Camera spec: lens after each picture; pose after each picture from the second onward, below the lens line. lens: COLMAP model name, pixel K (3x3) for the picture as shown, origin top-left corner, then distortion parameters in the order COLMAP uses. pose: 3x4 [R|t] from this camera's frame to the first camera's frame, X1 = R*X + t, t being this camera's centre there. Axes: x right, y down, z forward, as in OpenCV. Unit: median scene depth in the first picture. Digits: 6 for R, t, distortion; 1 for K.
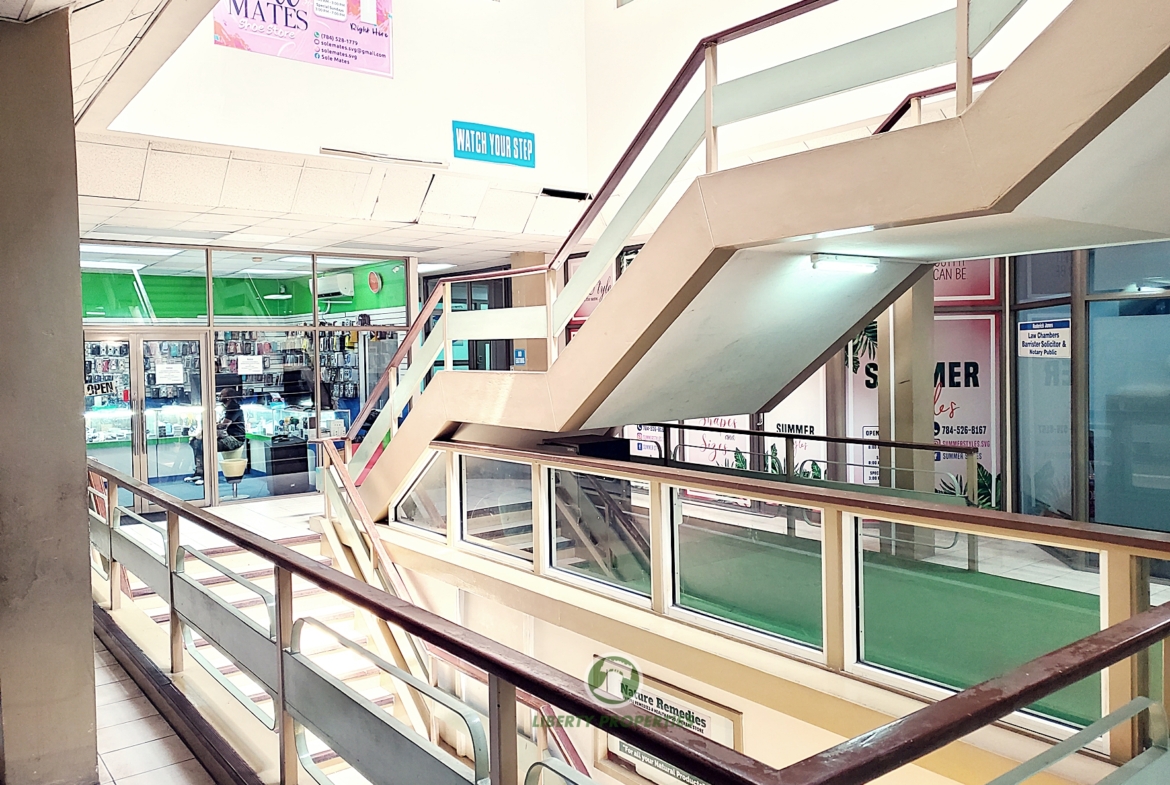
lens RADIAL K [[913.4, 0, 578.9], [0, 913.4, 391.7], [0, 0, 1]] dist [0.030206, -0.015190]
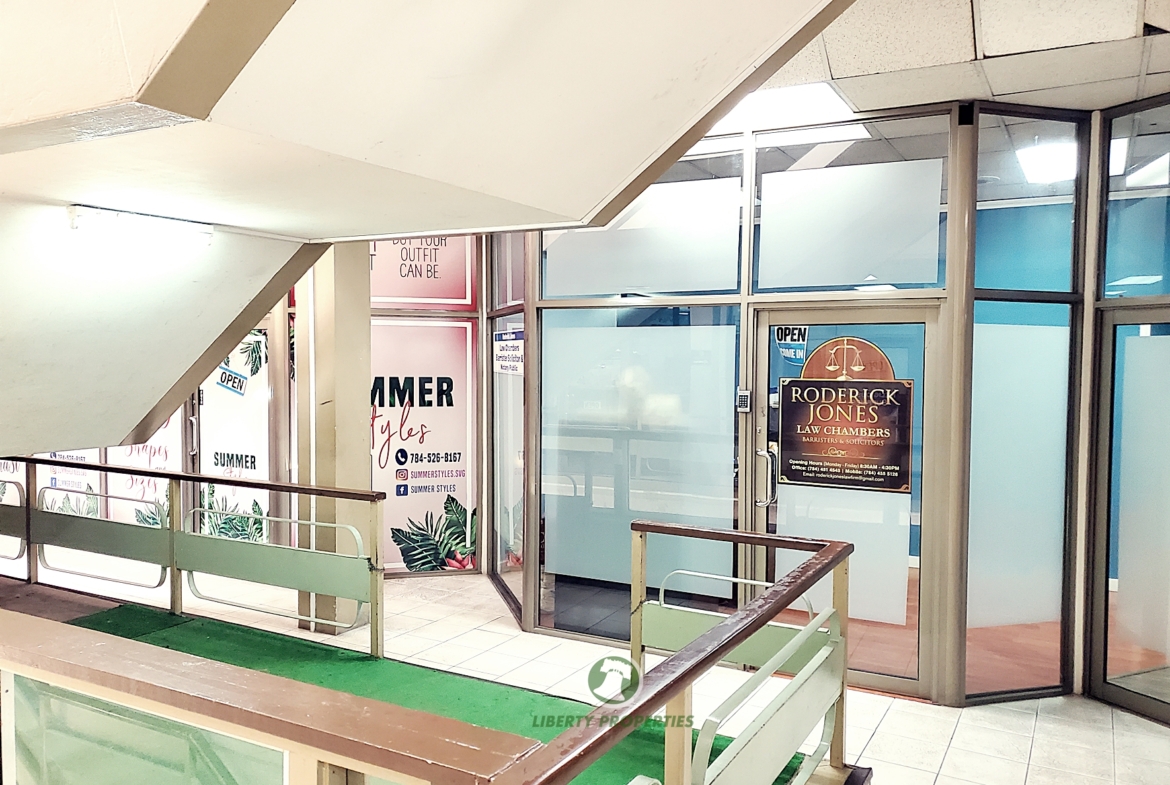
lens RADIAL K [[913.4, 0, 590.3], [0, 913.4, 390.4], [0, 0, 1]] dist [0.030206, -0.015190]
pose [[0.912124, 0.008746, 0.409820, 0.204759], [-0.004746, 0.999931, -0.010777, -0.011633], [-0.409886, 0.007885, 0.912103, 0.177076]]
